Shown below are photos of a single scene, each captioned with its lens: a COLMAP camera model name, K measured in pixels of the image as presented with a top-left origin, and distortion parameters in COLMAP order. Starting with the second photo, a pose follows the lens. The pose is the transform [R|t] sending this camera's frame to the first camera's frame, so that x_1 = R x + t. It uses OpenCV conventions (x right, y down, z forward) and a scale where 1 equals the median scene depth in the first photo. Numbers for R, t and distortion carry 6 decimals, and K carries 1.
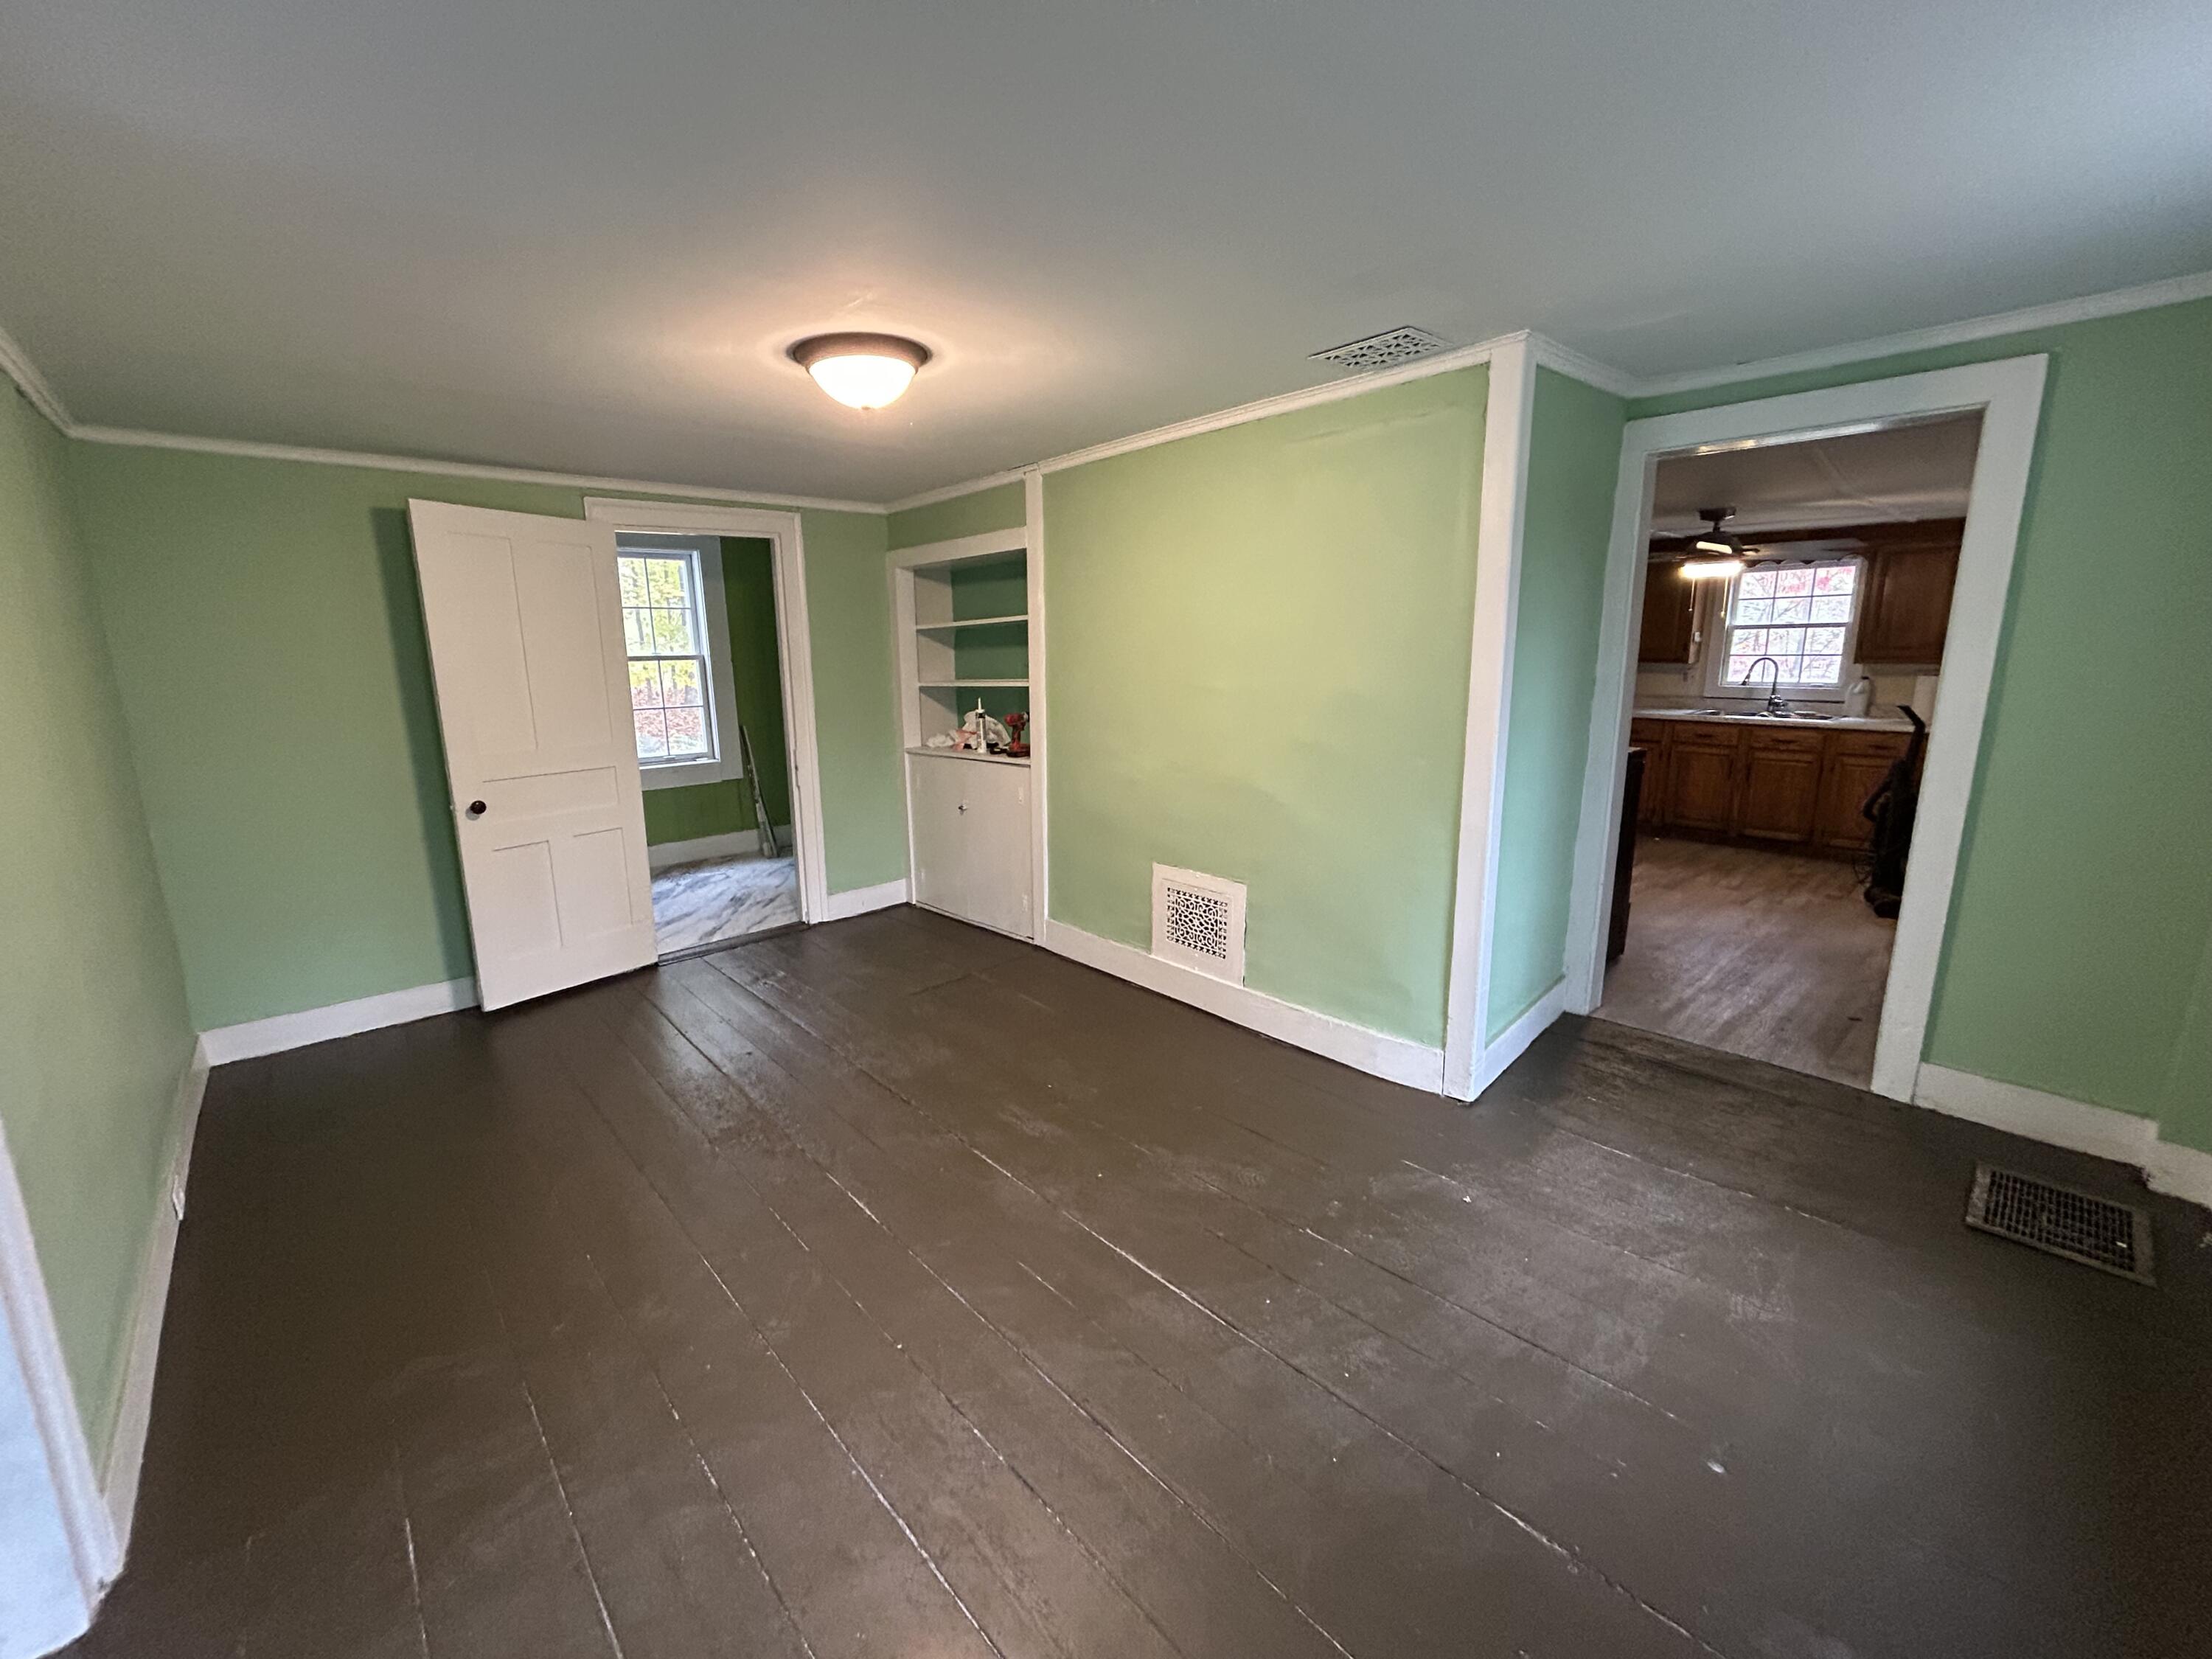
lens RADIAL K [[893.9, 0, 1106.0], [0, 893.9, 829.5], [0, 0, 1]] dist [-0.000032, 0.000019]
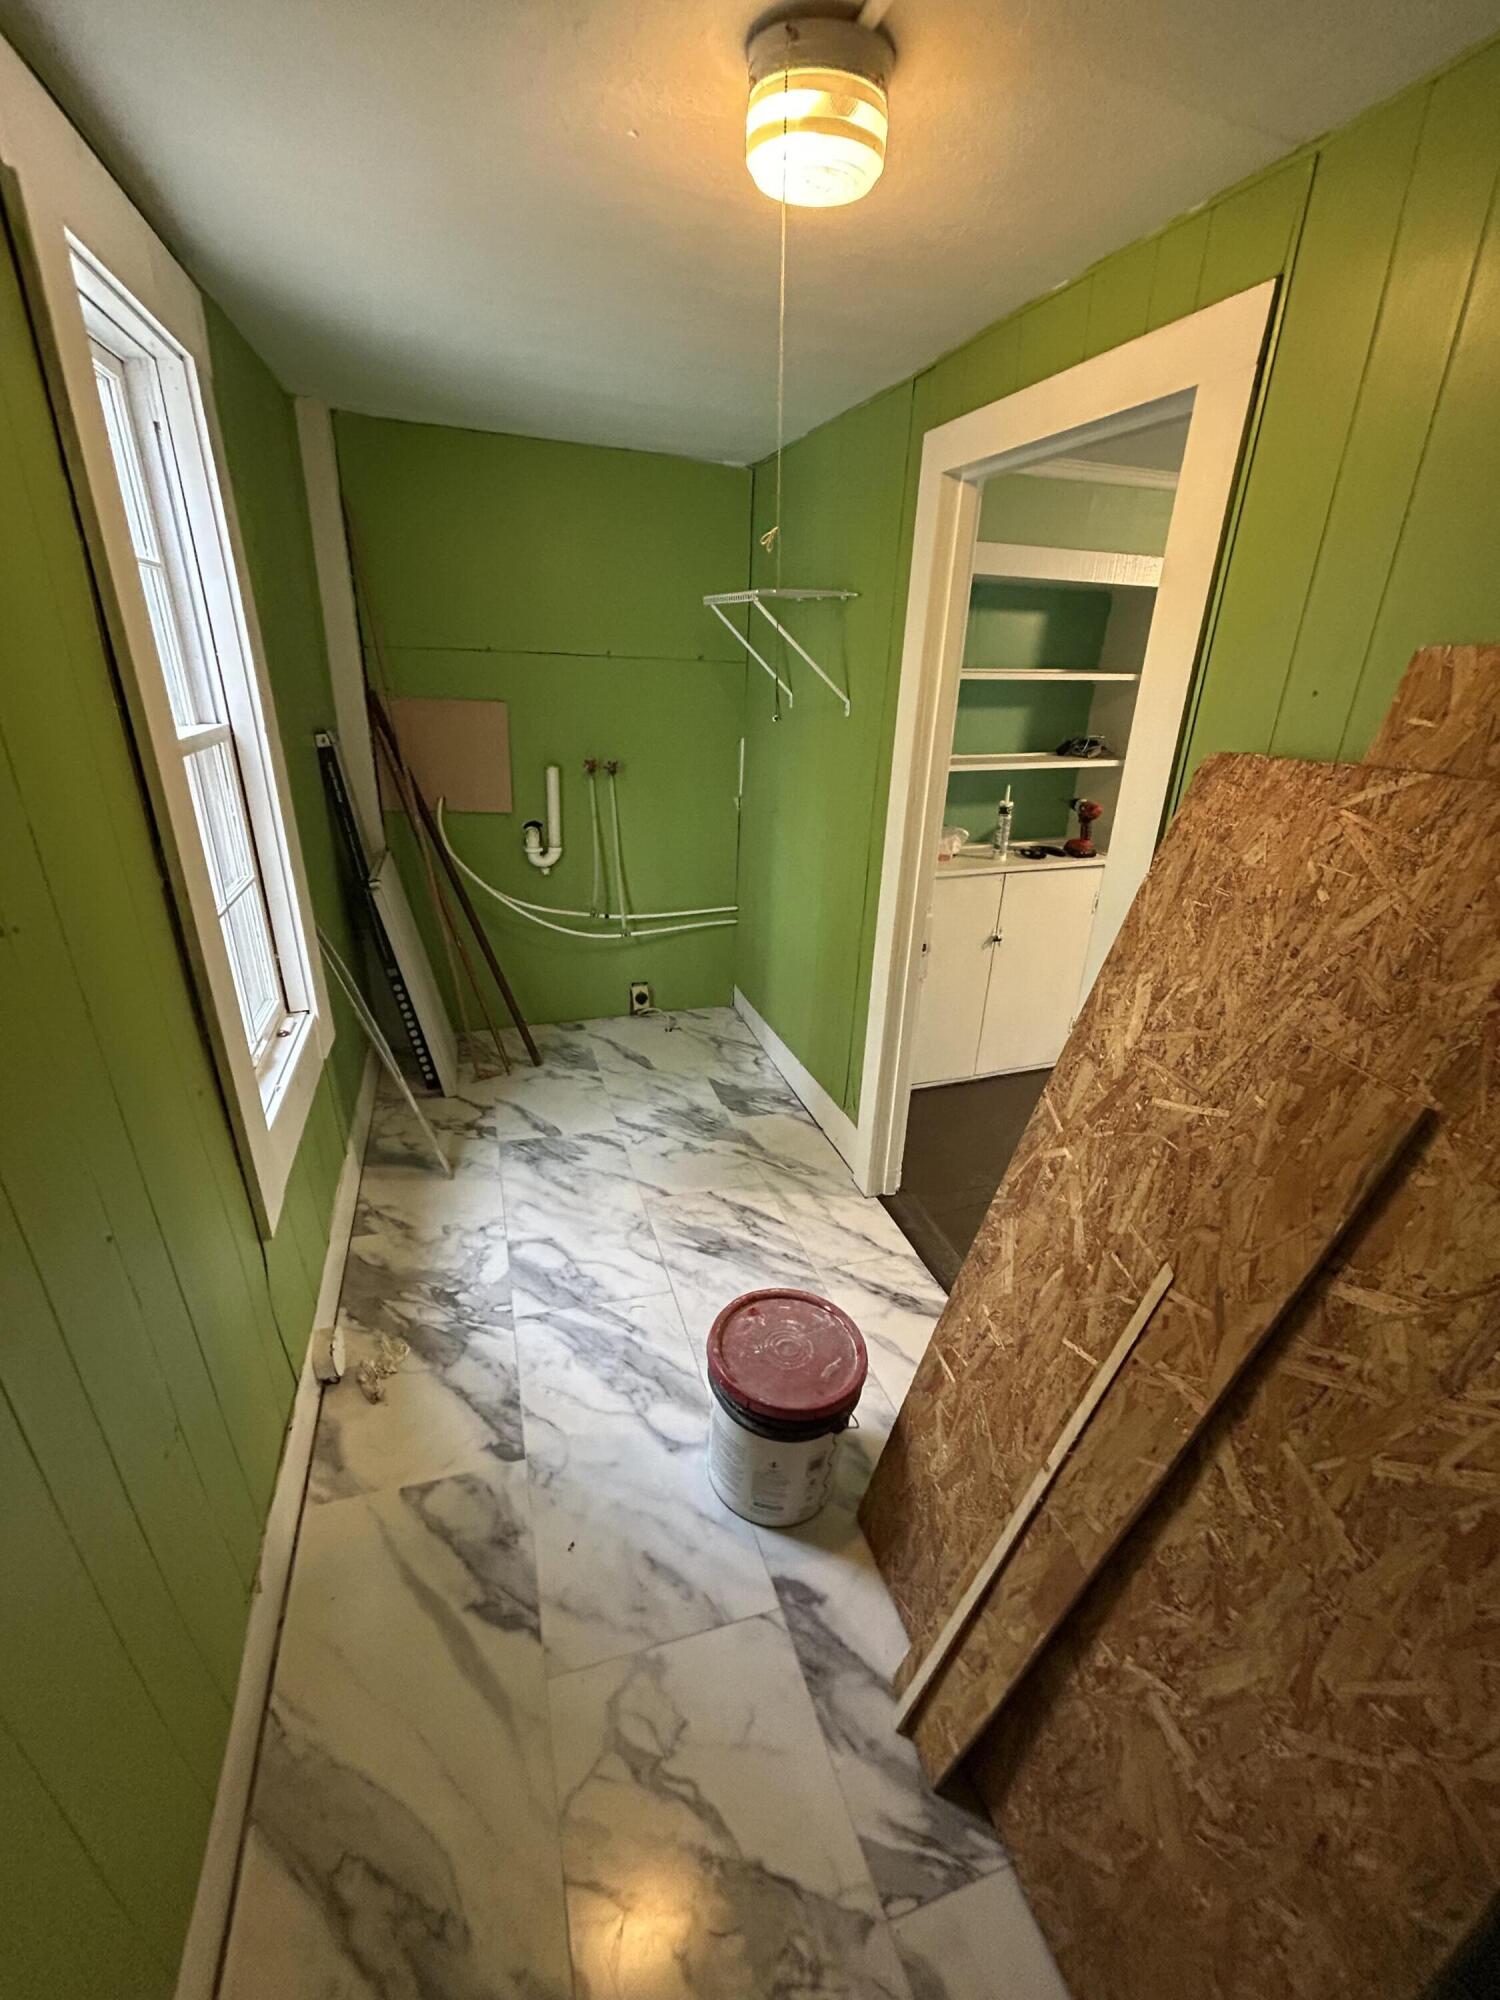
lens RADIAL K [[808.2, 0, 750.0], [0, 808.2, 1000.0], [0, 0, 1]] dist [-0.000032, 0.000019]
pose [[0.425931, -0.323533, 0.844932, -0.797252], [0.137906, 0.946182, 0.292784, -0.193115], [-0.894184, -0.008185, 0.447625, 0.847289]]
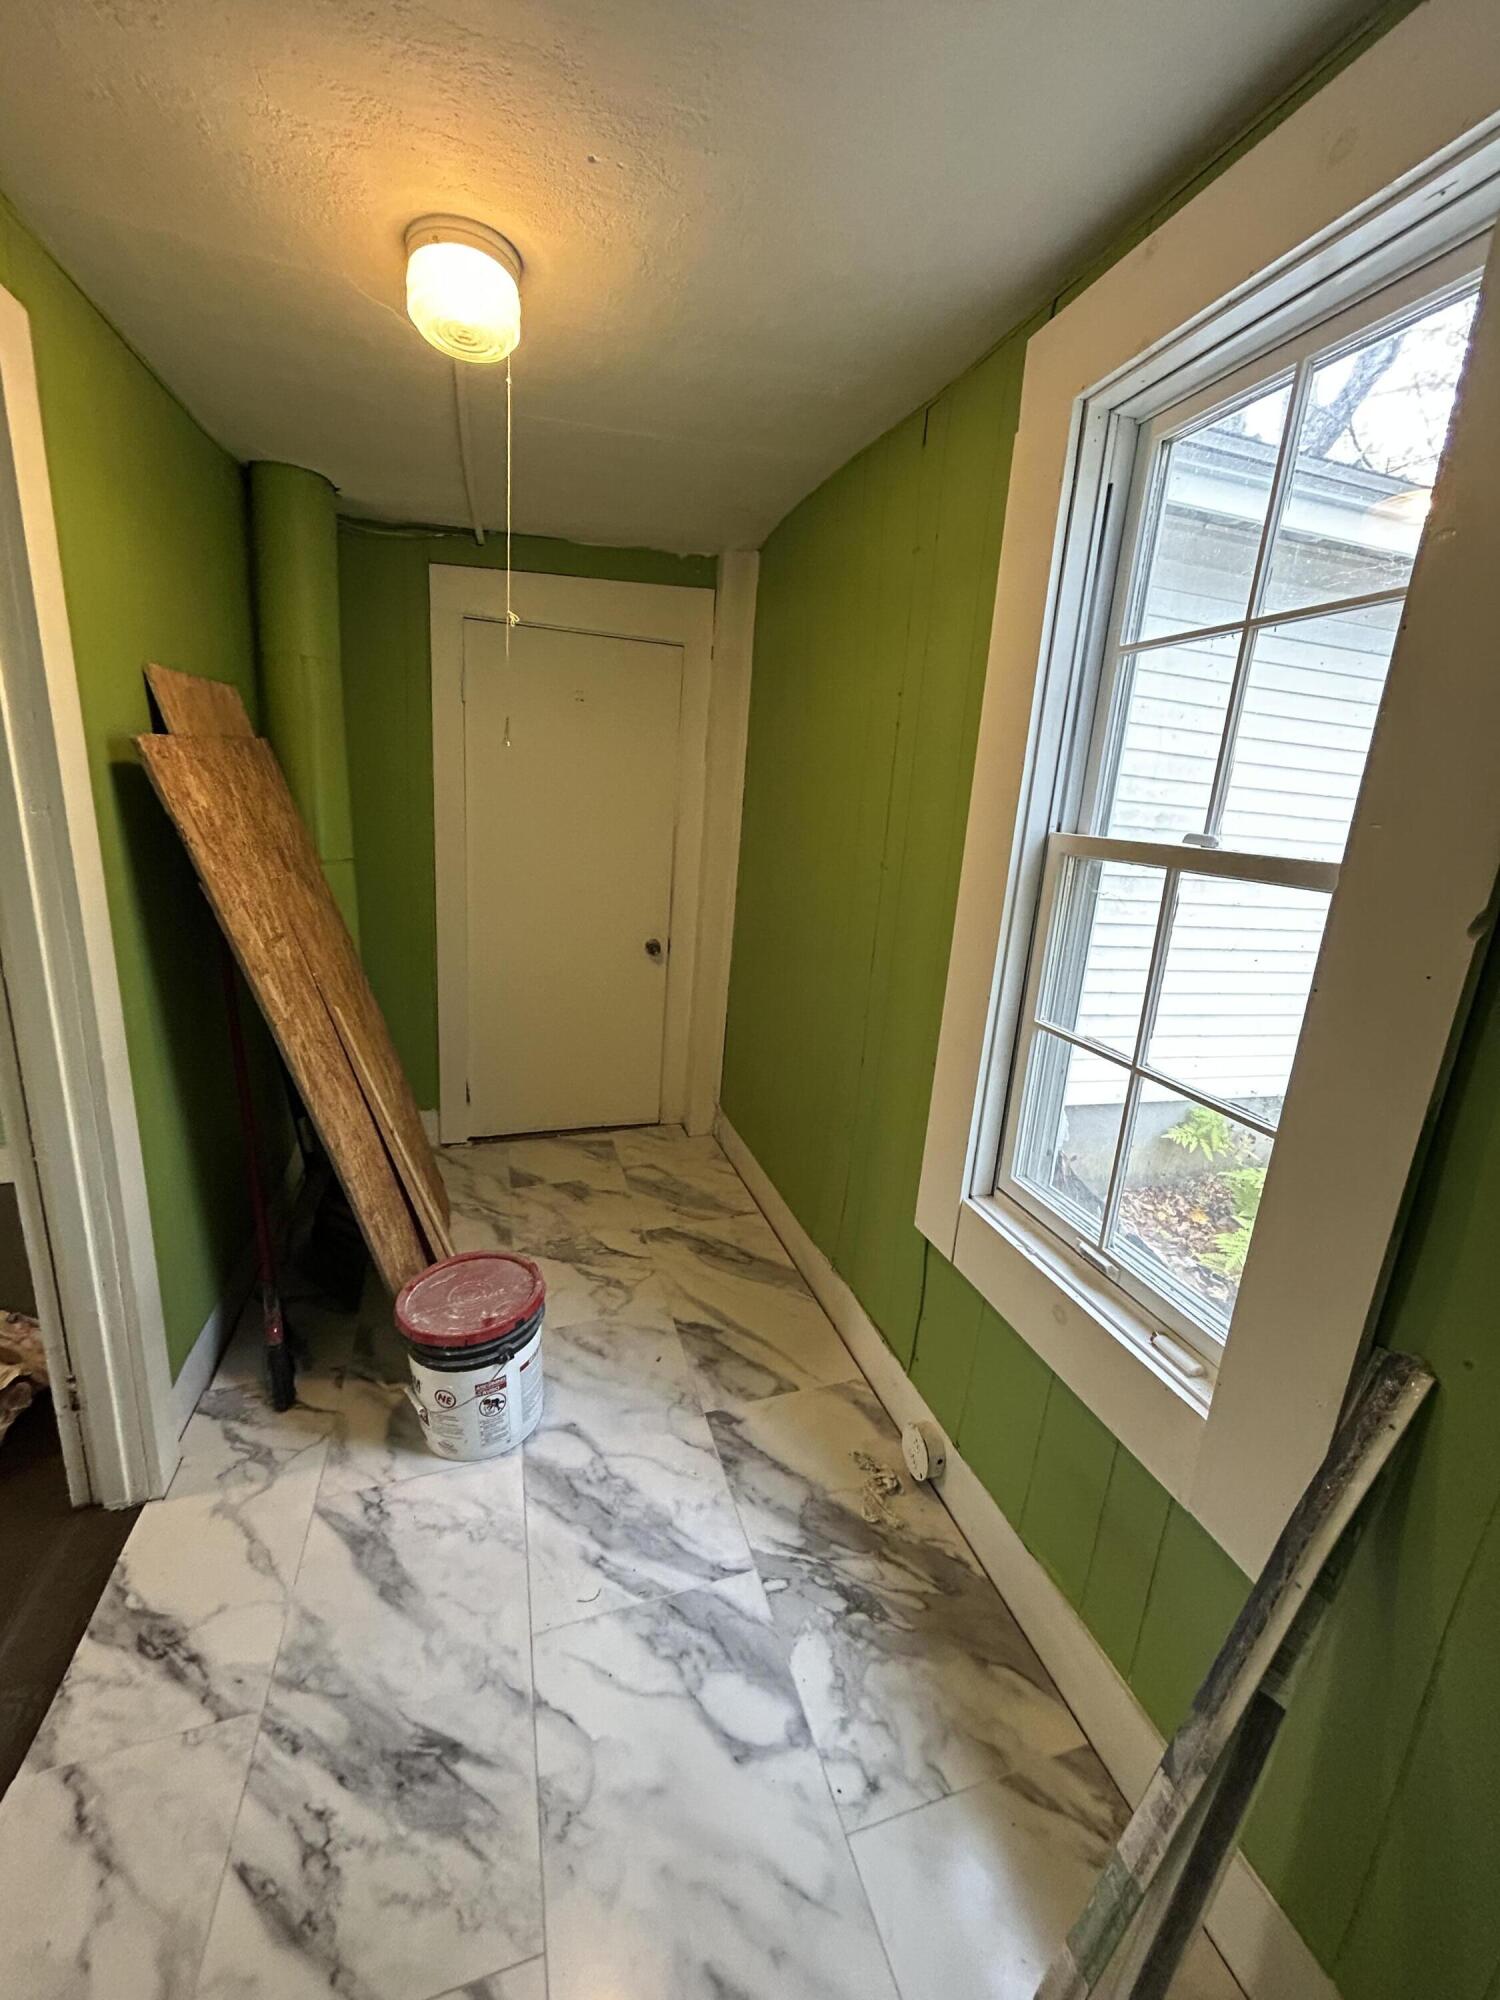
lens RADIAL K [[808.2, 0, 750.0], [0, 808.2, 1000.0], [0, 0, 1]] dist [-0.000032, 0.000019]
pose [[-0.448064, 0.209864, -0.869020, -0.323059], [-0.230272, 0.912166, 0.339011, -0.239048], [0.863836, 0.352010, -0.360383, 1.174973]]
